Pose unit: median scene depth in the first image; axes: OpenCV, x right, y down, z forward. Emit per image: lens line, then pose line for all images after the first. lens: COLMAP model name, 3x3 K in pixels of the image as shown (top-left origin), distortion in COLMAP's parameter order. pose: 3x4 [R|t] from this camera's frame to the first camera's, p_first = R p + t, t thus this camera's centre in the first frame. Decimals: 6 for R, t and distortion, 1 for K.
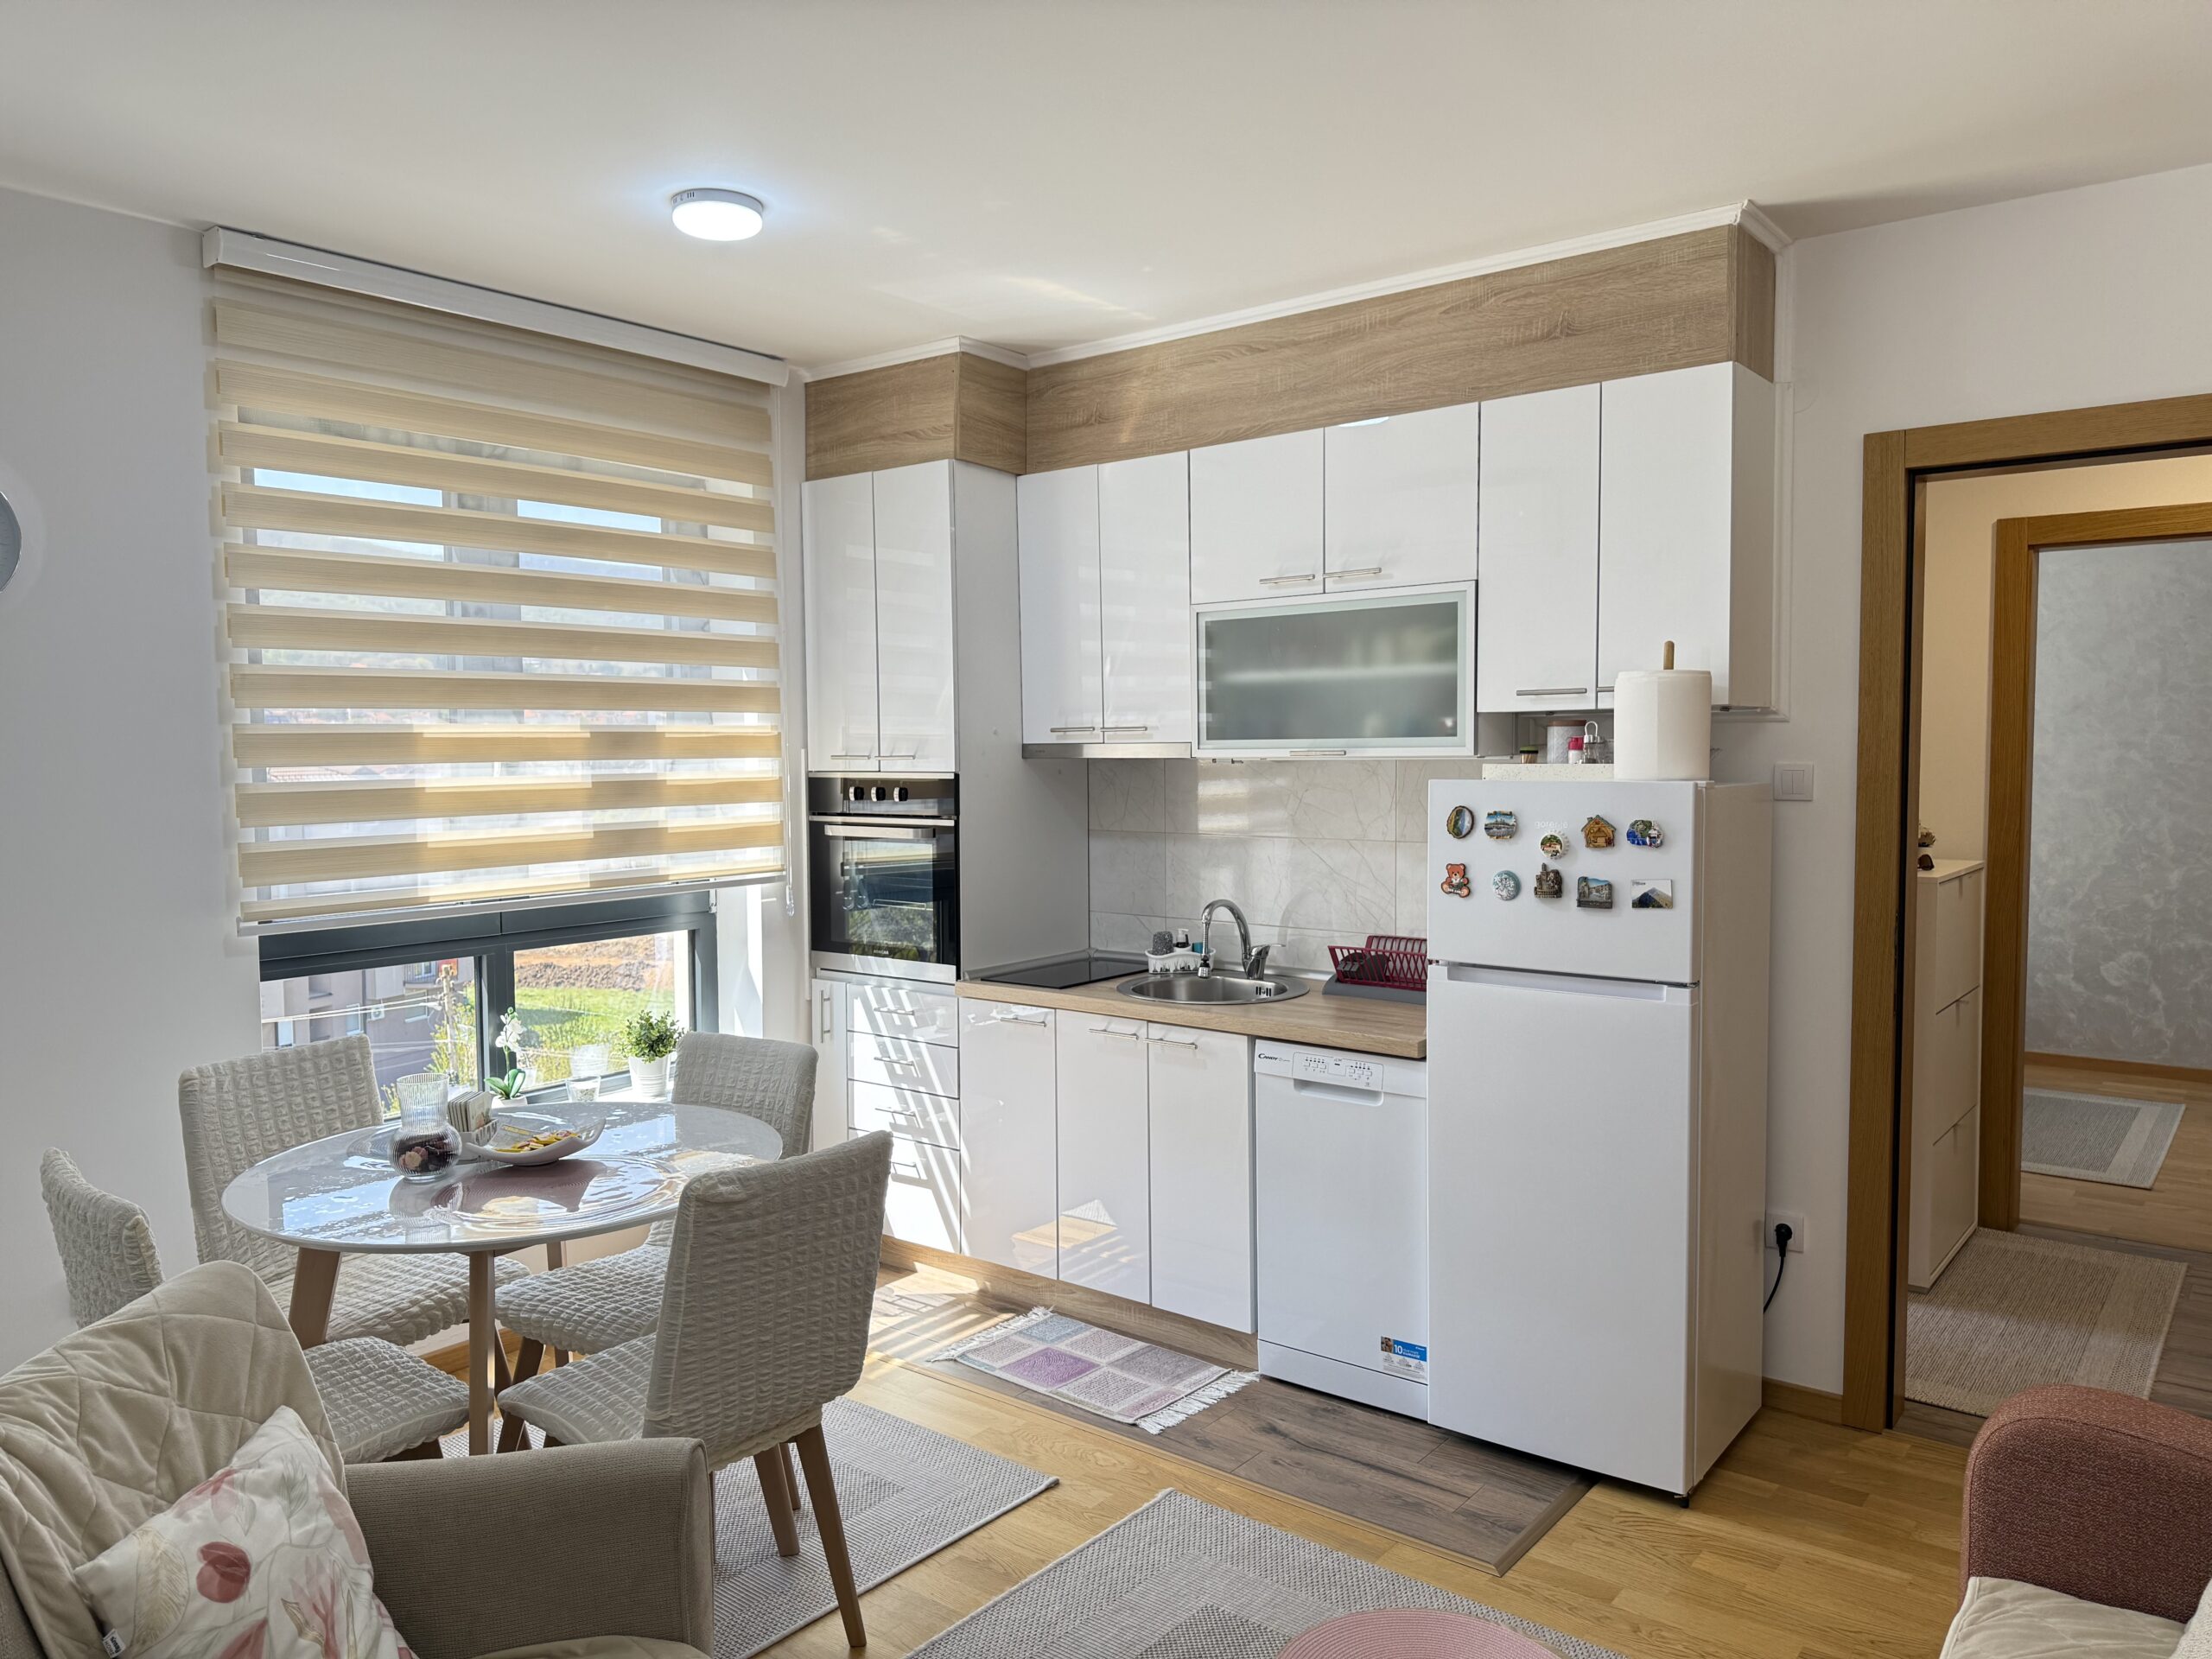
lens RADIAL K [[1556.1, 0, 1097.4], [0, 1556.1, 836.8], [0, 0, 1]] dist [0.079047, -0.102947]
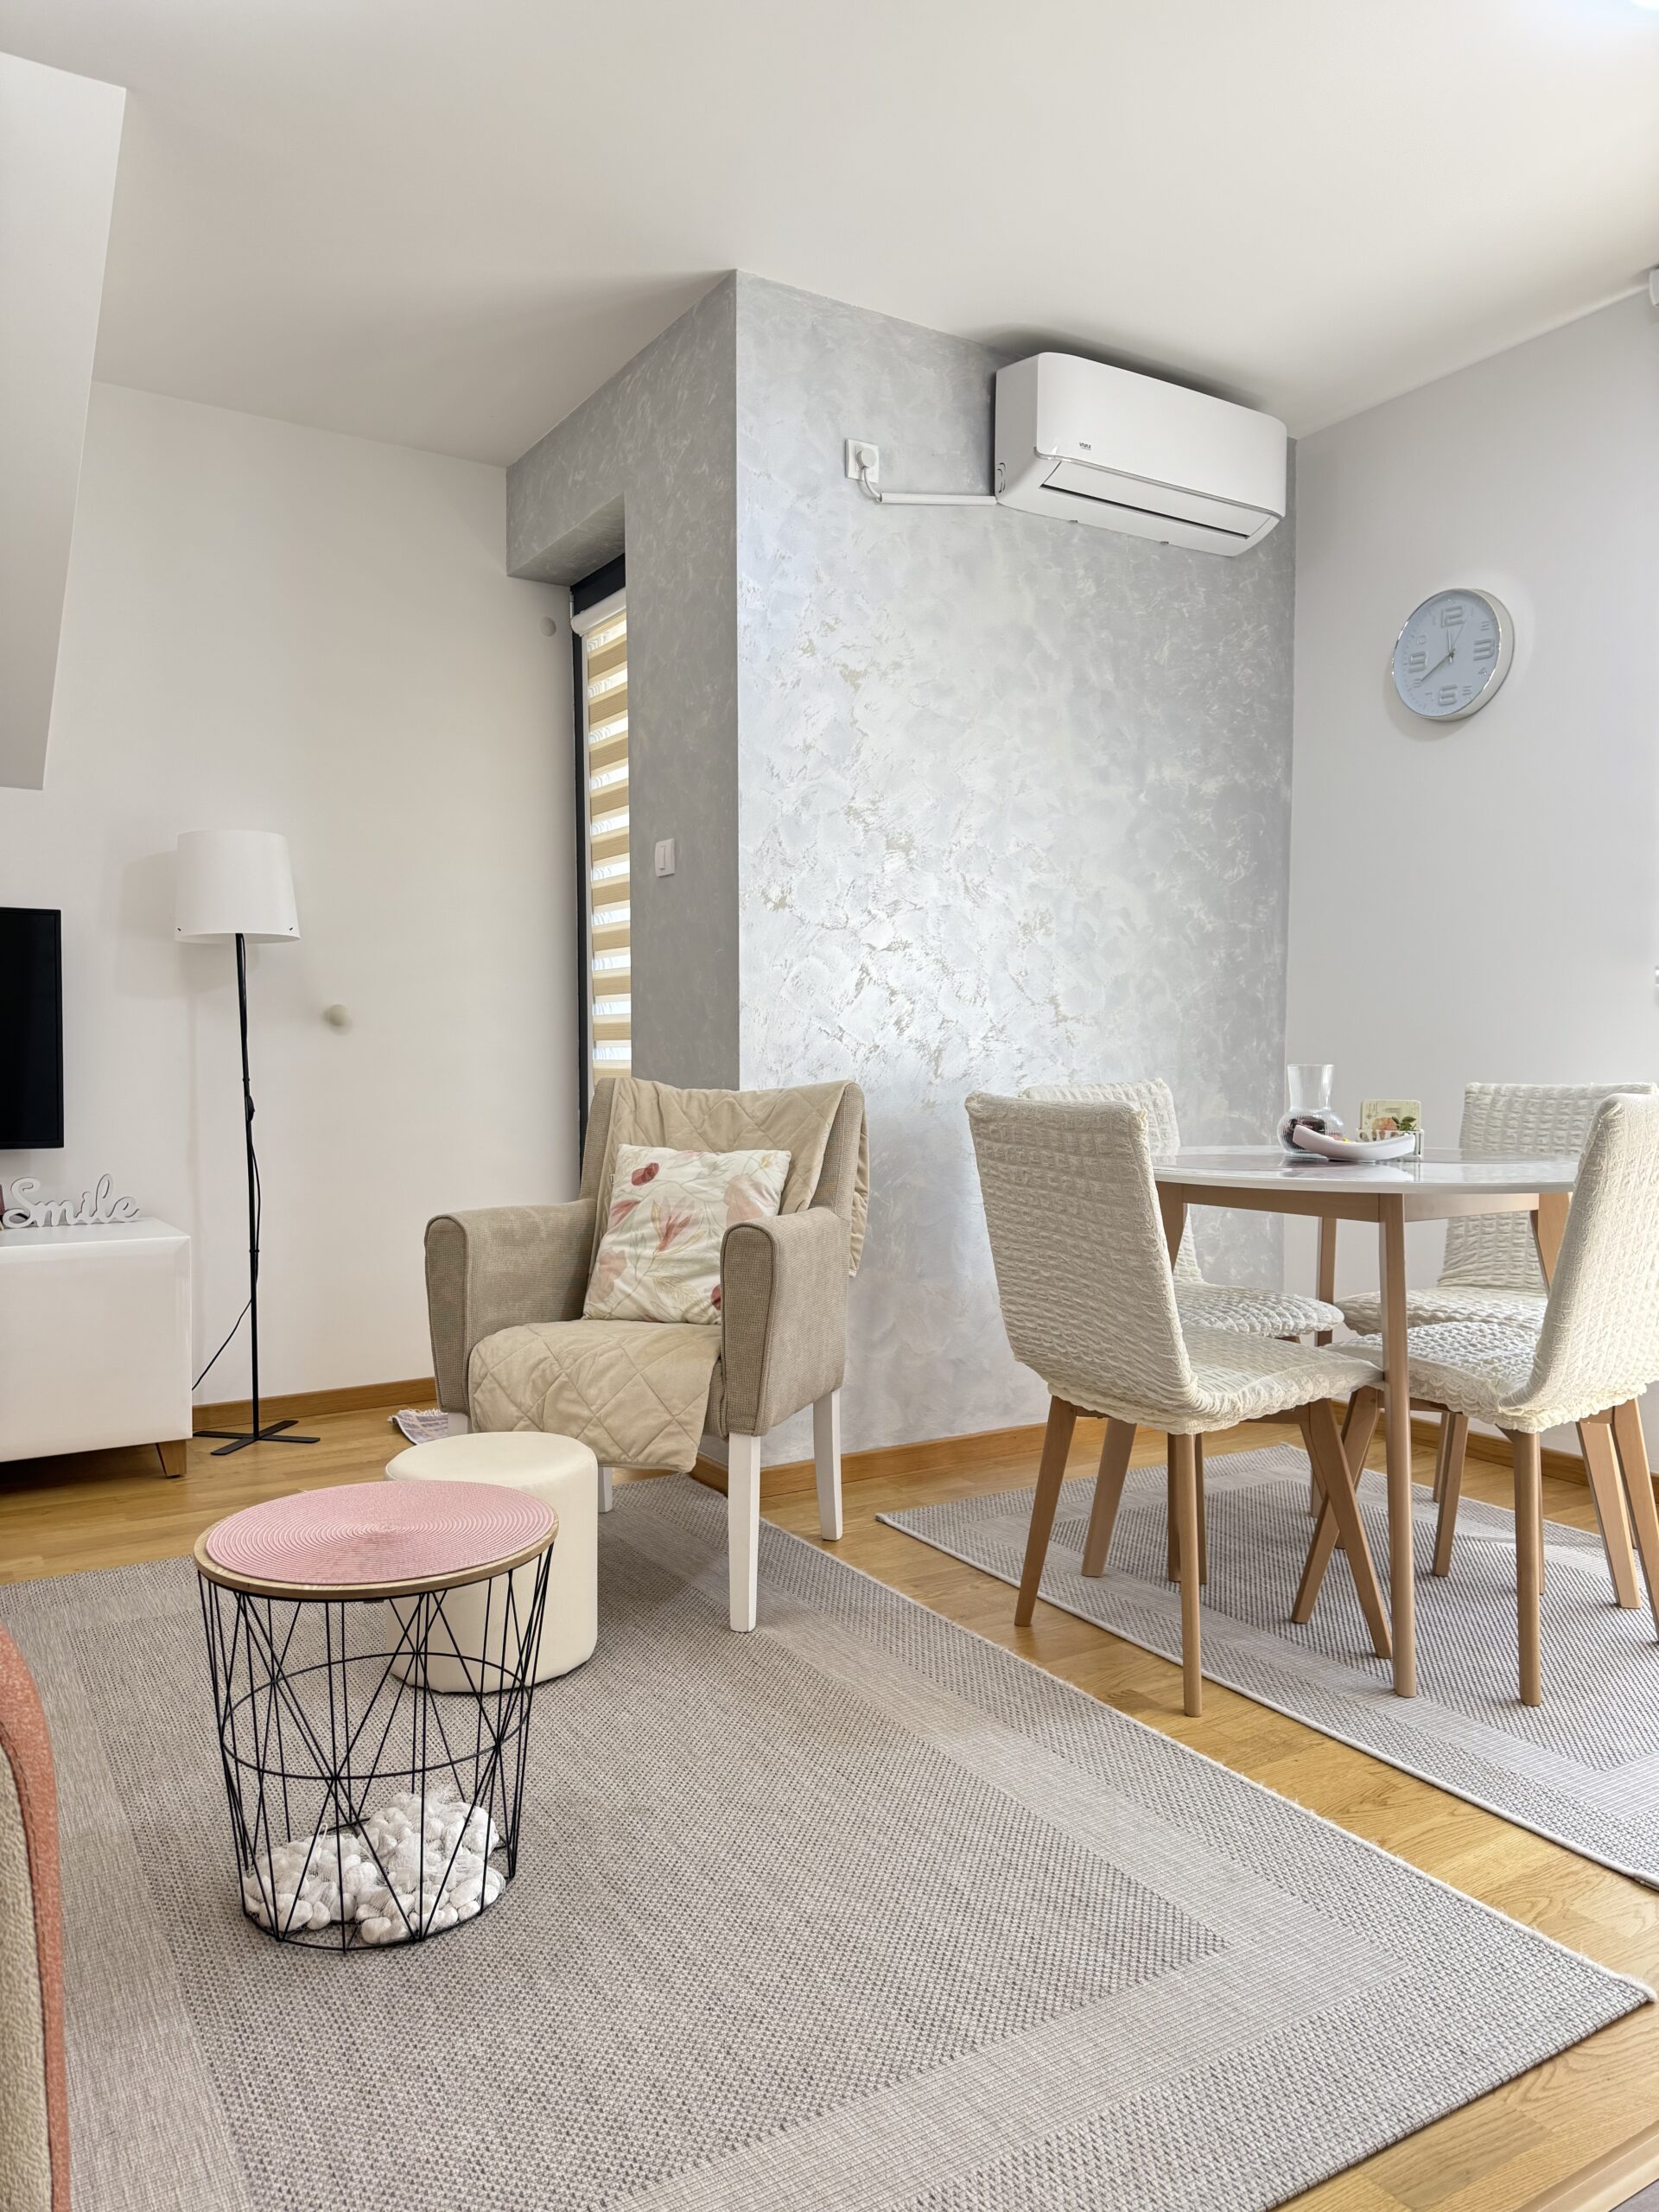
lens RADIAL K [[1546.0, 0, 822.7], [0, 1546.0, 1111.5], [0, 0, 1]] dist [0.155976, -0.275012]
pose [[-0.342980, 0.040908, -0.938452, 0.517640], [-0.056784, 0.996321, 0.064184, 0.100204], [0.937625, 0.075302, -0.339395, 0.778064]]
